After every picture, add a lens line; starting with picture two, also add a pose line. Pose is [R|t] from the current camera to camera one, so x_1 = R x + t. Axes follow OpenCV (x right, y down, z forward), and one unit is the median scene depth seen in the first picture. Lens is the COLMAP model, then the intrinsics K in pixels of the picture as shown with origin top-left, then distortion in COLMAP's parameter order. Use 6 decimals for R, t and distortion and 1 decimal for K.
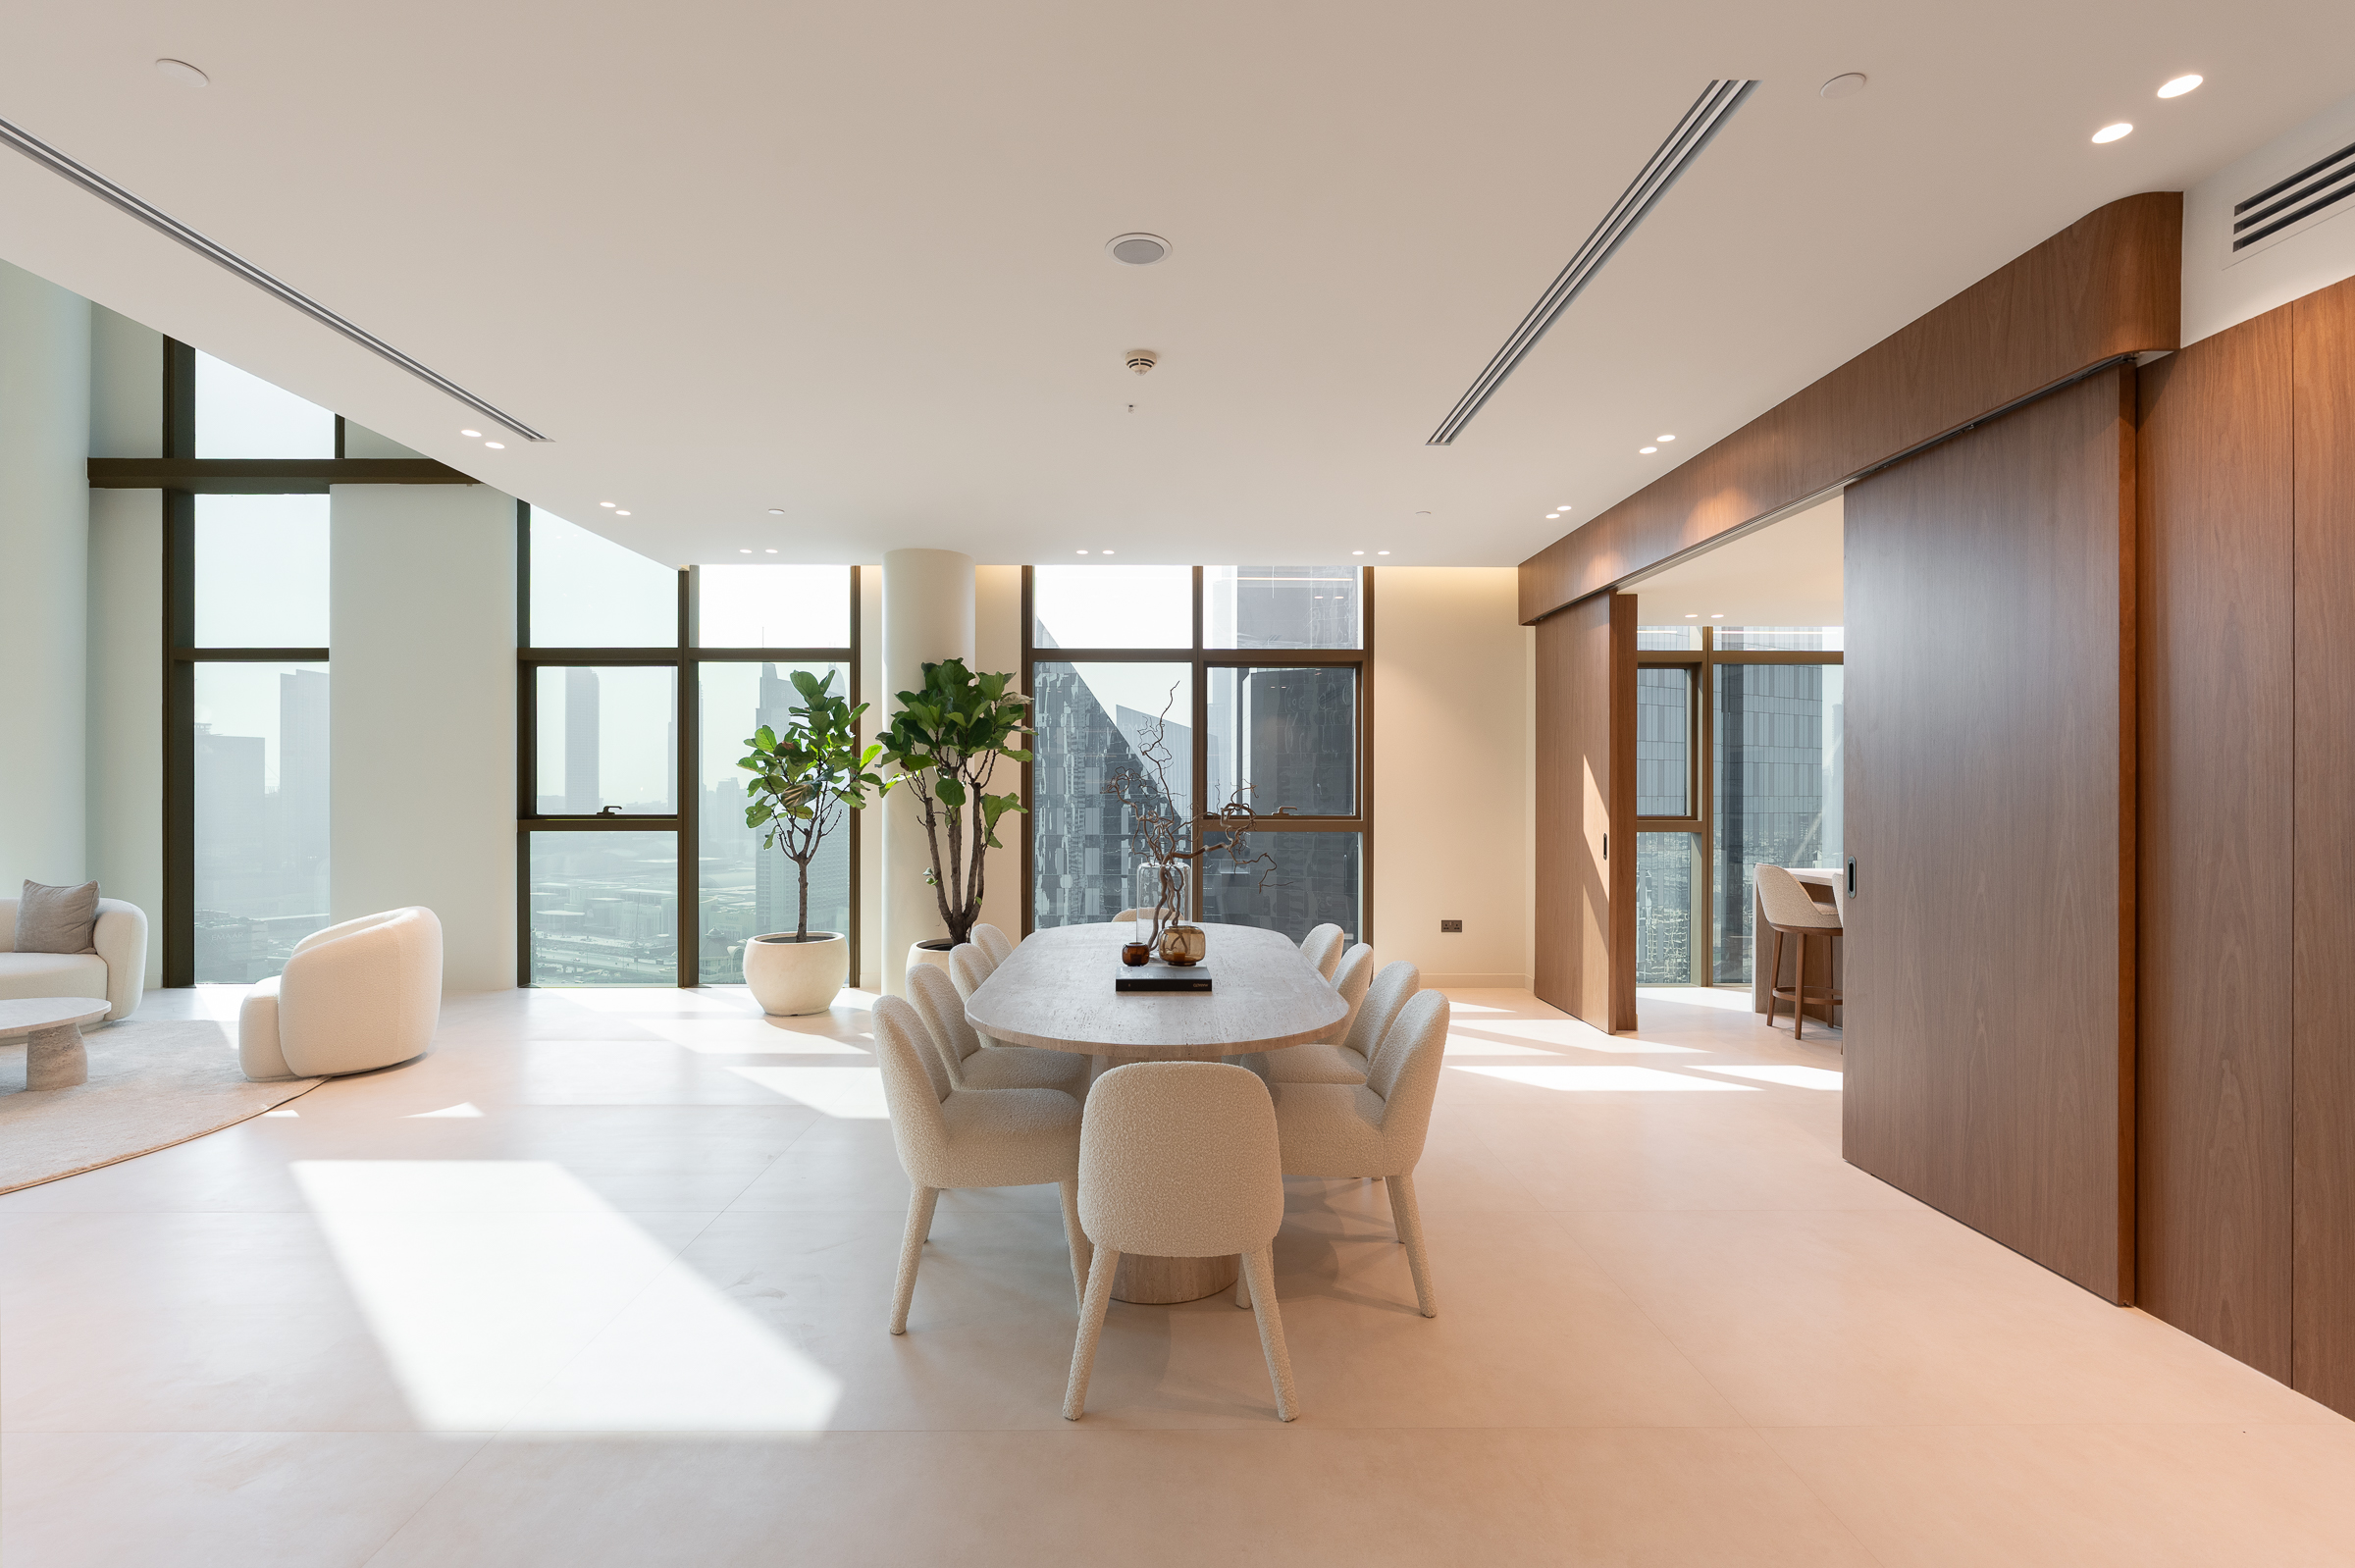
lens RADIAL K [[1066.8, 0, 1168.8], [0, 1066.8, 793.3], [0, 0, 1]] dist [-0.004572, 0.000324]
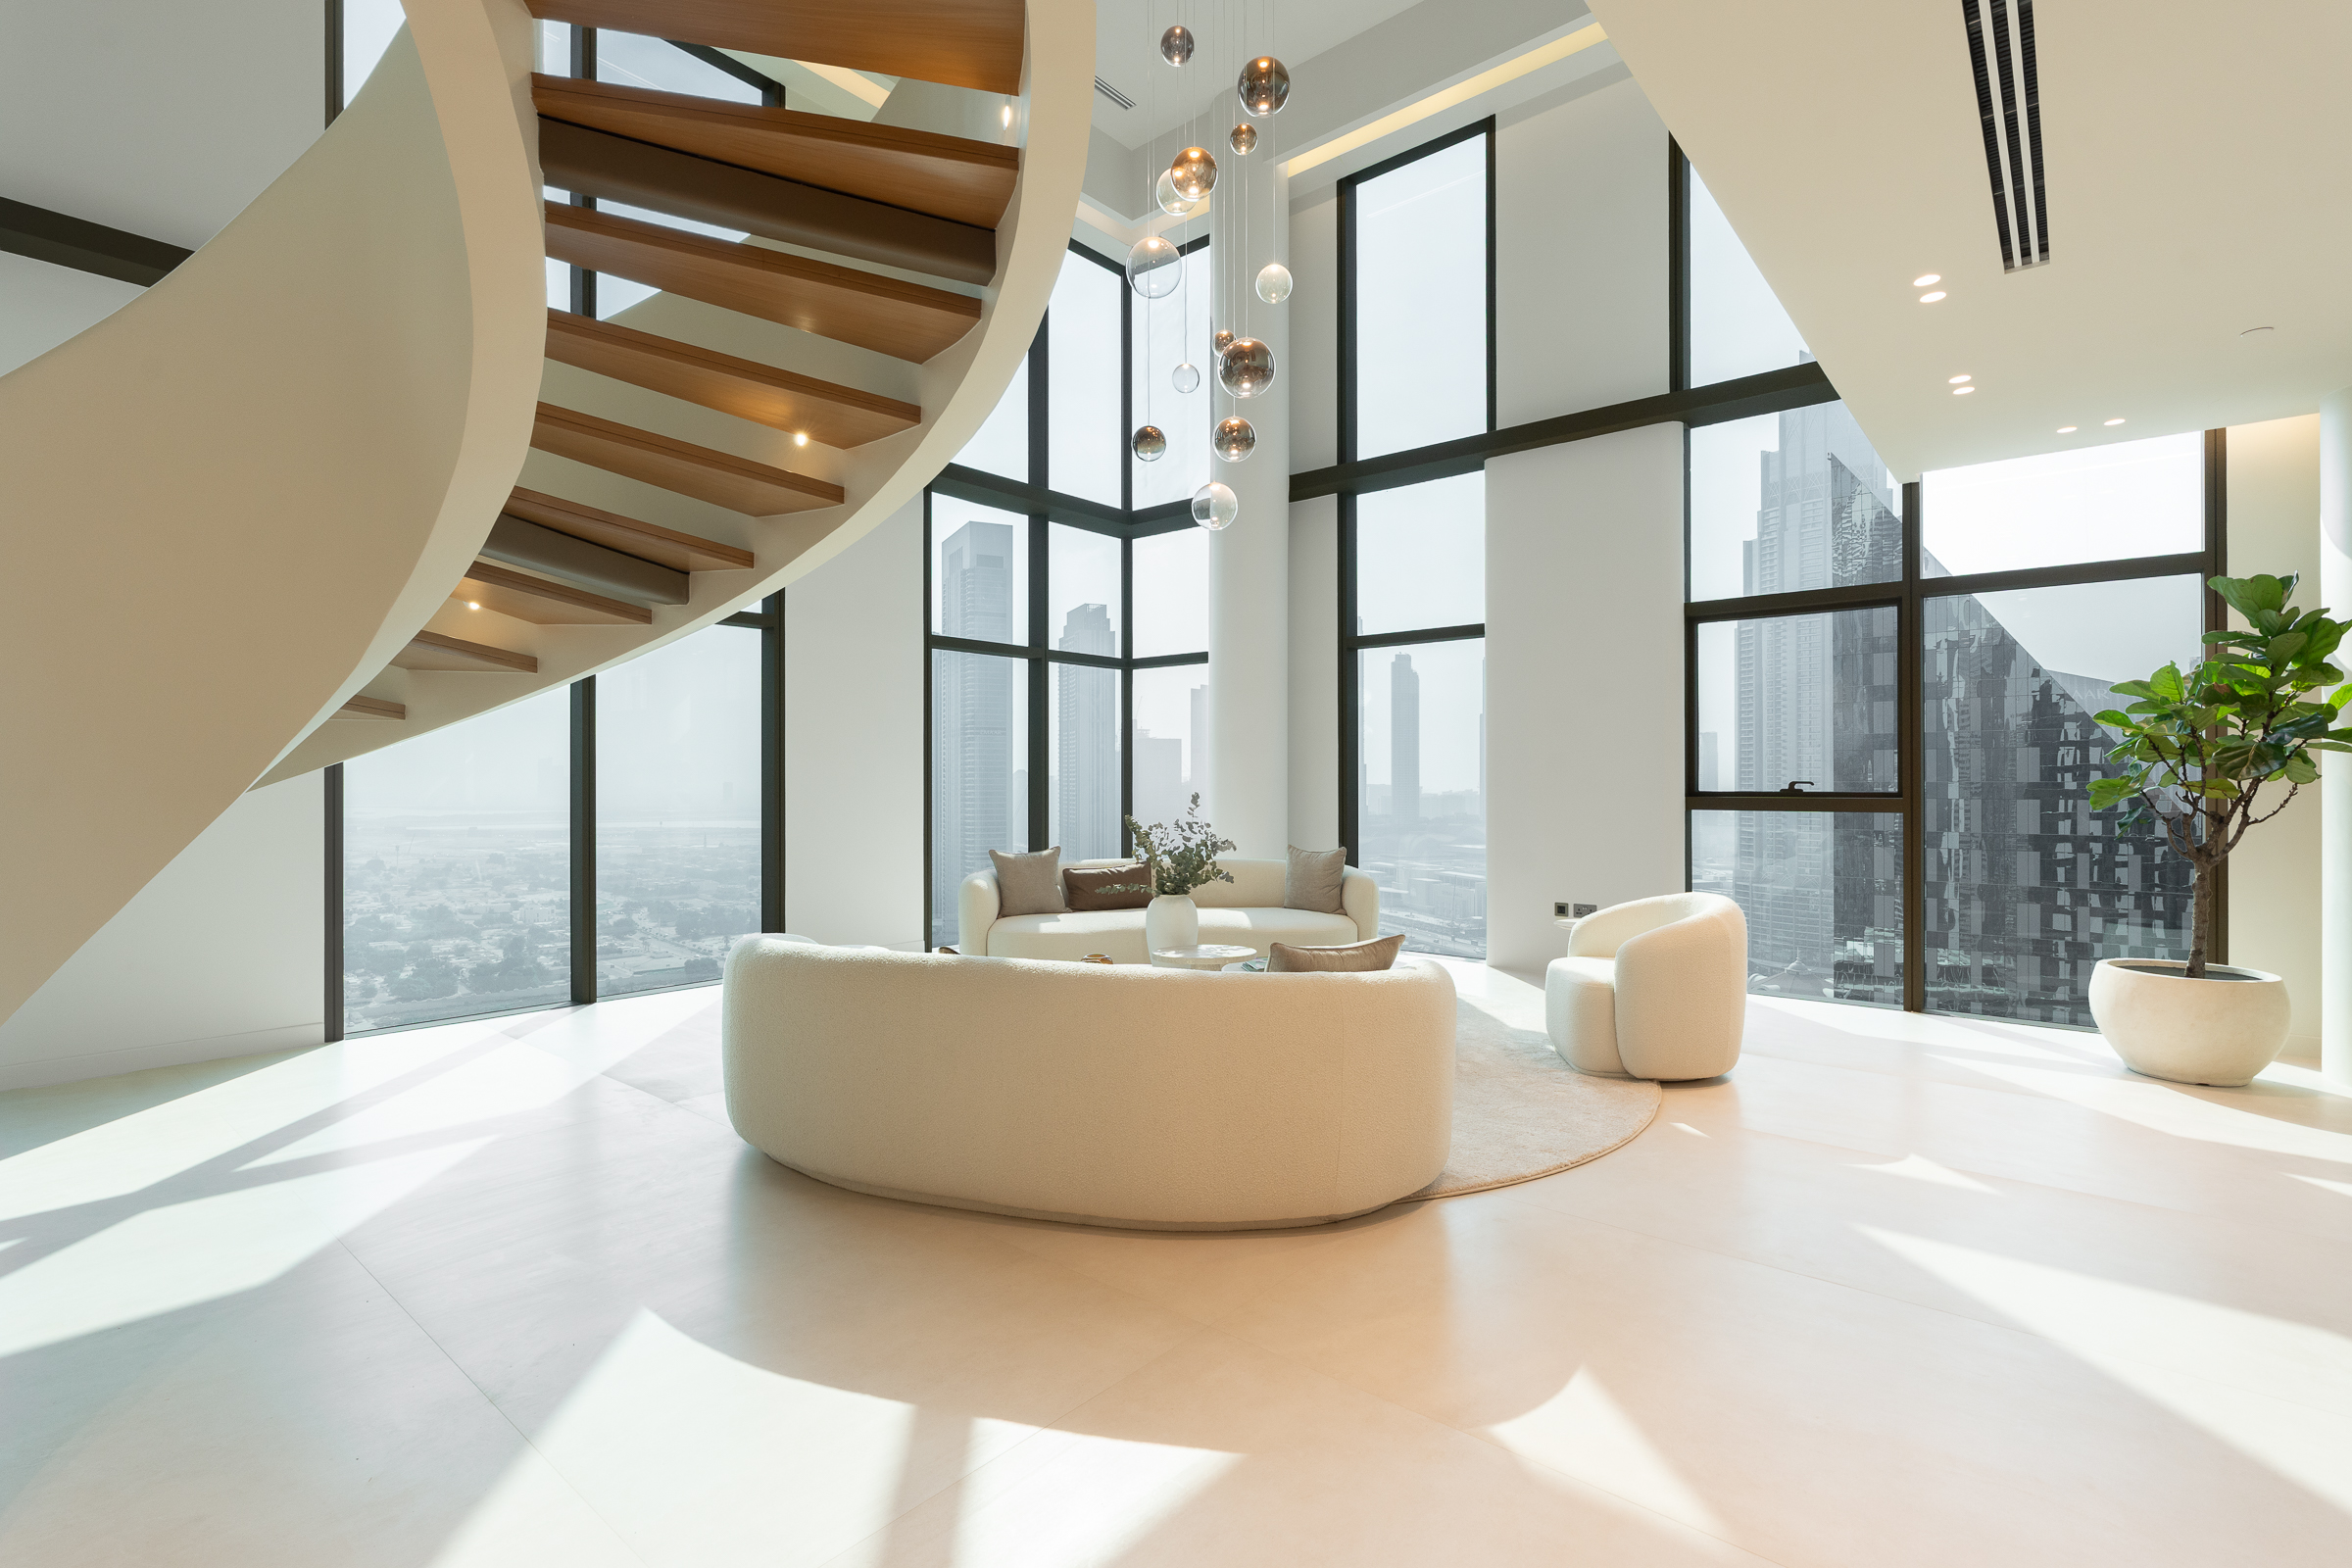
lens RADIAL K [[1065.5, 0, 1171.5], [0, 1065.5, 782.8], [0, 0, 1]] dist [-0.004572, 0.000324]
pose [[0.767770, 0.000232, -0.640725, -0.371930], [-0.000511, 1.000000, -0.000251, 0.013649], [0.640725, 0.000520, 0.767770, 0.044211]]
